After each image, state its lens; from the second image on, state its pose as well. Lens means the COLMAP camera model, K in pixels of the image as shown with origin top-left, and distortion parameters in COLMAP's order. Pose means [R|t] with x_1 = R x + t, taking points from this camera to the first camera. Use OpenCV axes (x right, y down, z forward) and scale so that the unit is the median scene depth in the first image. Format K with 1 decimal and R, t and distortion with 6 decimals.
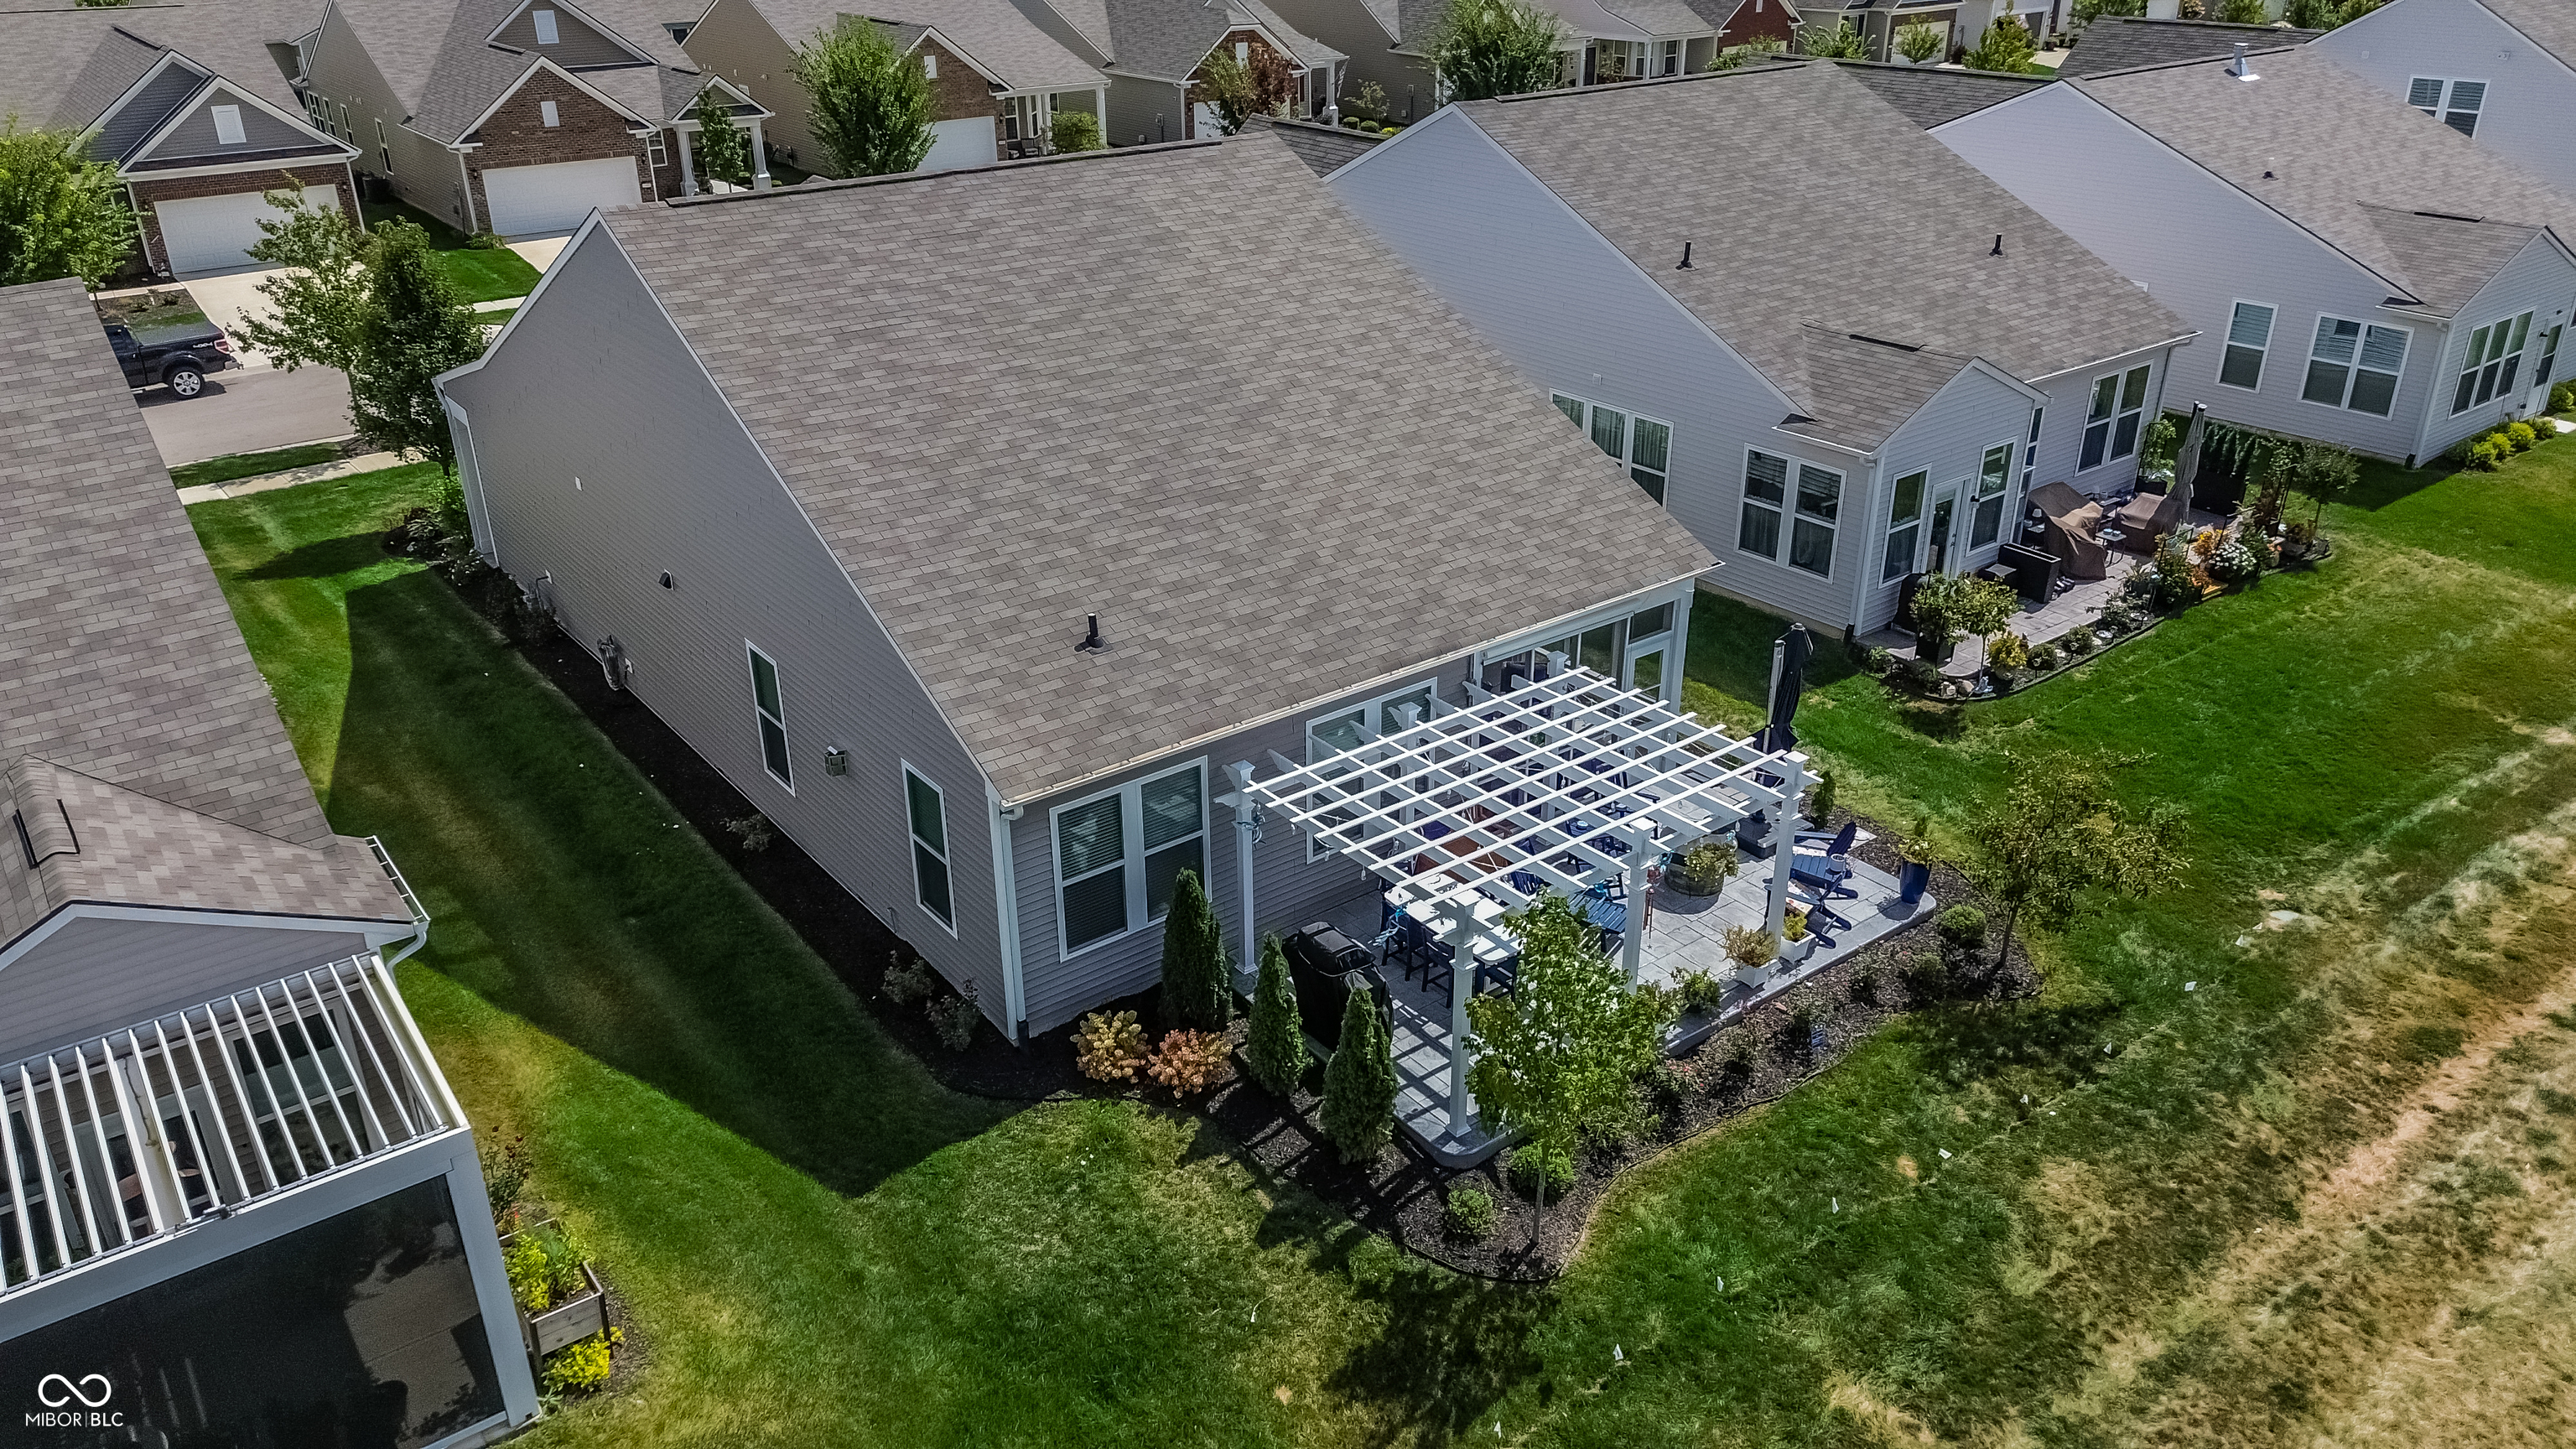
lens RADIAL K [[1832.6, 0, 1288.0], [0, 1832.6, 724.5], [0, 0, 1]] dist [-0.000952, -0.000793]
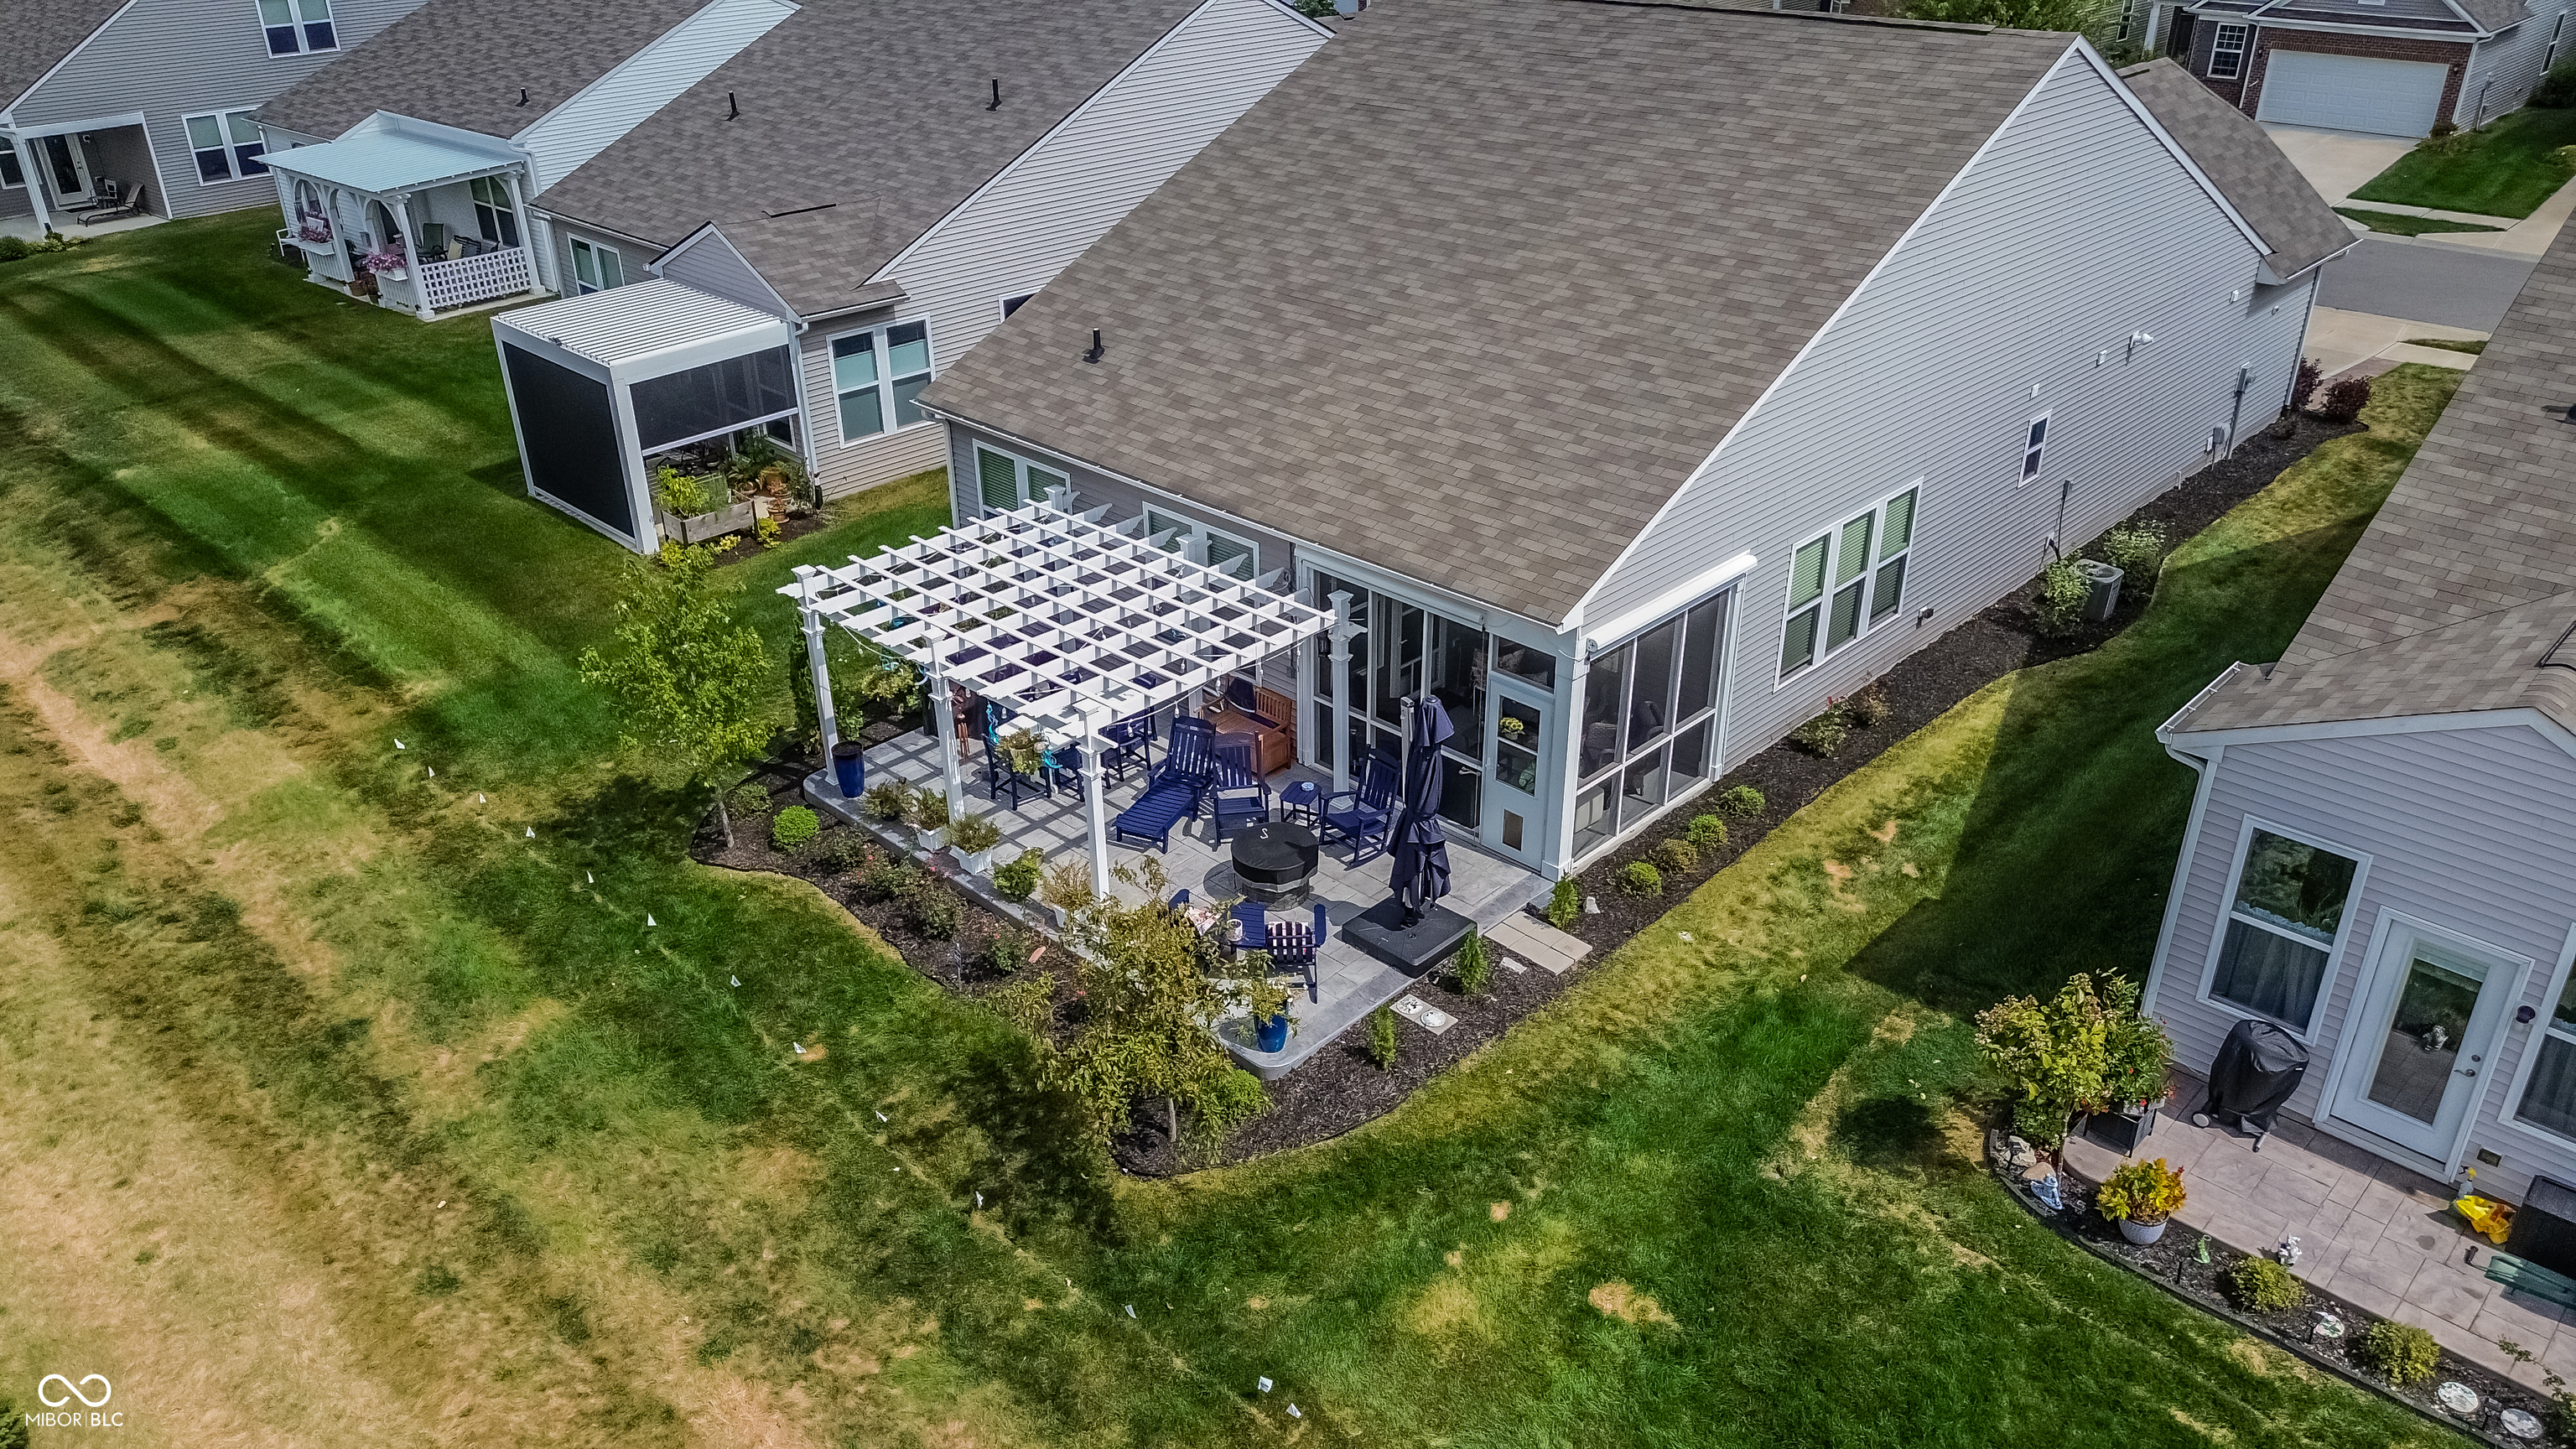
lens RADIAL K [[1832.6, 0, 1288.0], [0, 1832.6, 724.5], [0, 0, 1]] dist [-0.000952, -0.000793]
pose [[0.145699, 0.476998, -0.866744, 0.874679], [-0.409881, 0.826470, 0.385933, -0.293887], [0.900427, 0.299032, 0.315928, 0.661408]]
